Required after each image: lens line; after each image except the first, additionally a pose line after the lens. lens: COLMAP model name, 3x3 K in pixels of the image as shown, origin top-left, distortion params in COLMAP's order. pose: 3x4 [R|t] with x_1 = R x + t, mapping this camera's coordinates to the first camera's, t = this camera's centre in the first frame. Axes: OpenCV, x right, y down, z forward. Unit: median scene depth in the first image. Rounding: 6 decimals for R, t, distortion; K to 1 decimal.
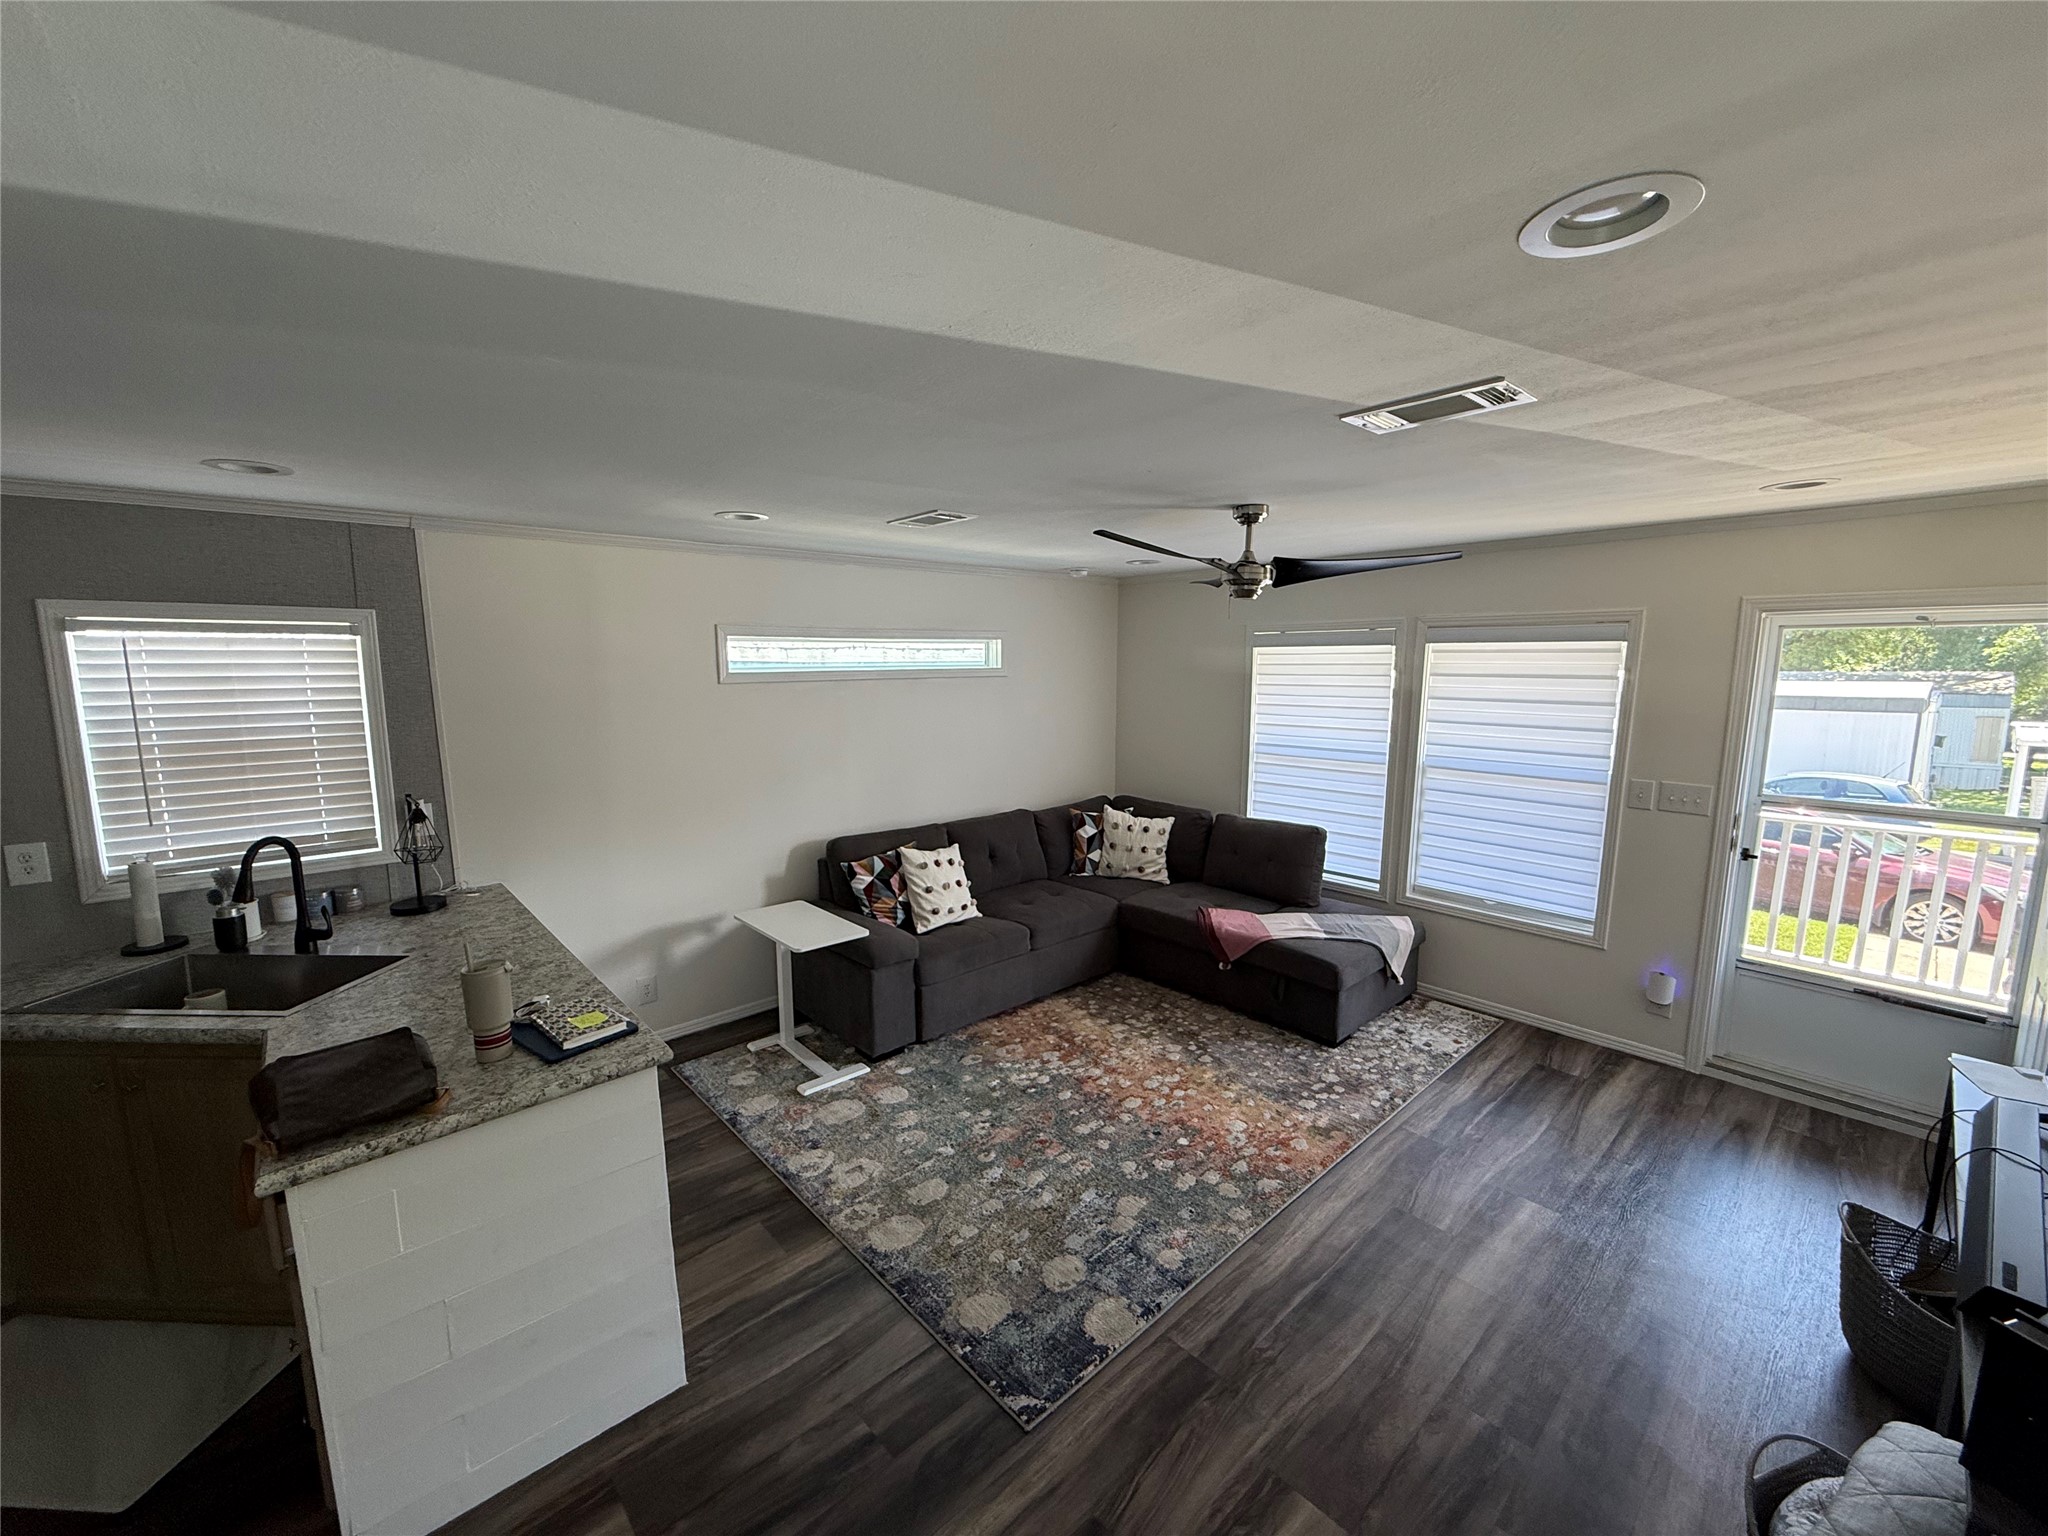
lens RADIAL K [[816.1, 0, 1023.1], [0, 816.1, 777.5], [0, 0, 1]] dist [0.000665, 0.000053]
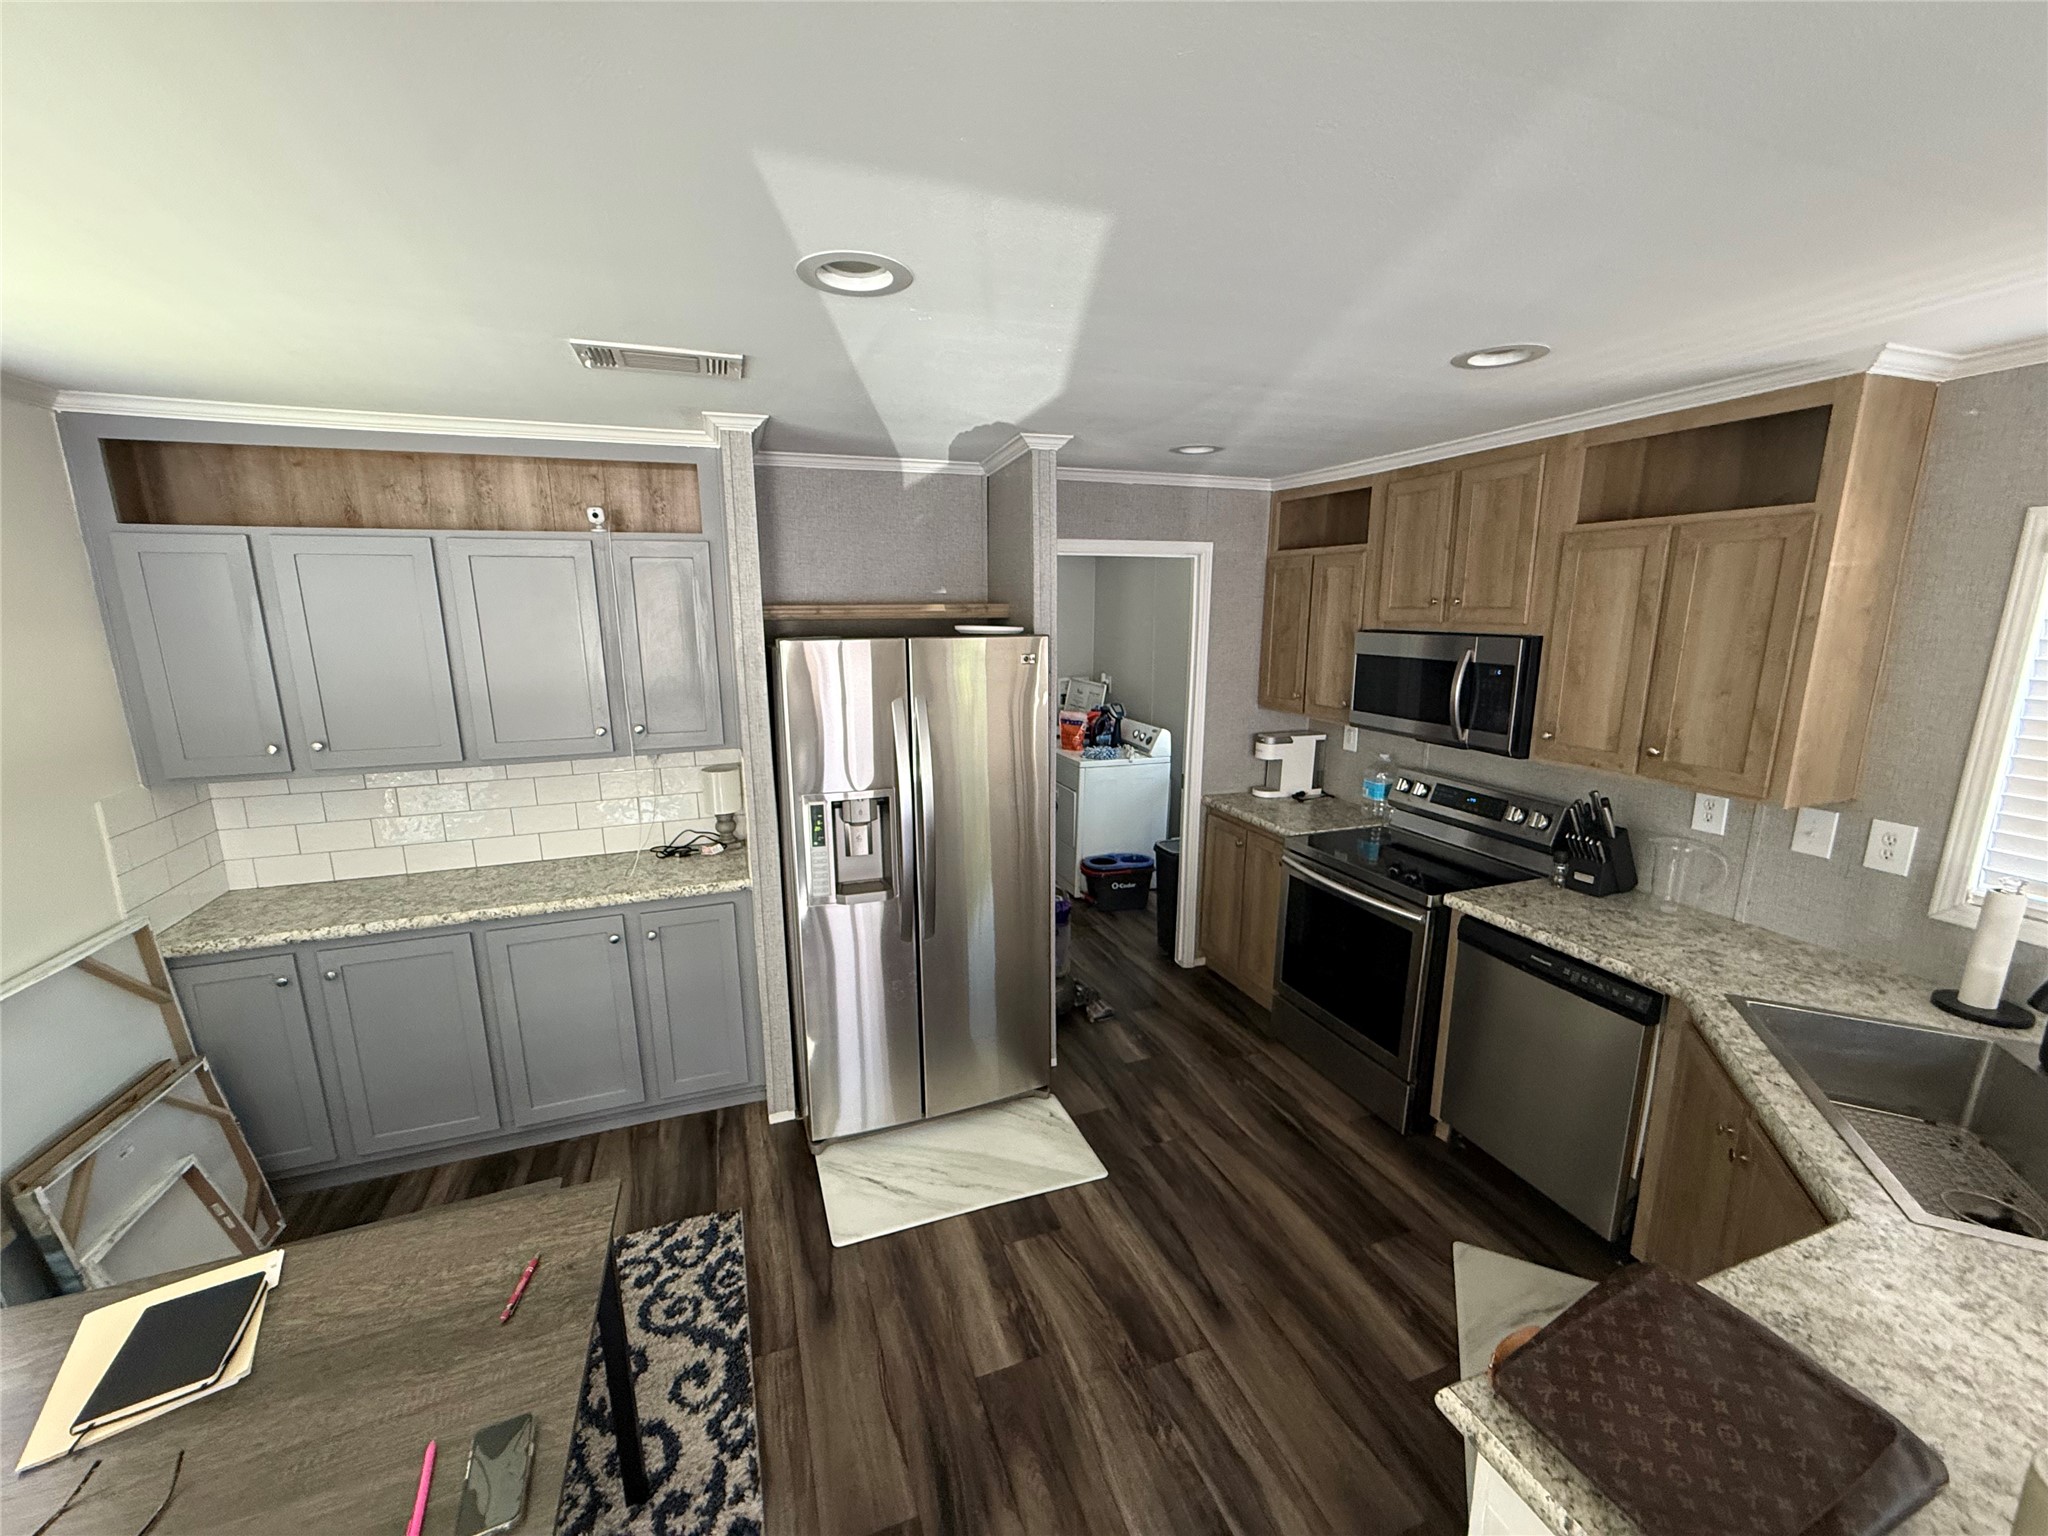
lens RADIAL K [[816.1, 0, 1019.5], [0, 816.1, 774.0], [0, 0, 1]] dist [0.000665, 0.000053]
pose [[-0.374916, 0.196056, -0.906091, -0.172082], [-0.120150, 0.958863, 0.257189, -0.068107], [0.919240, 0.205291, -0.335937, 0.458739]]
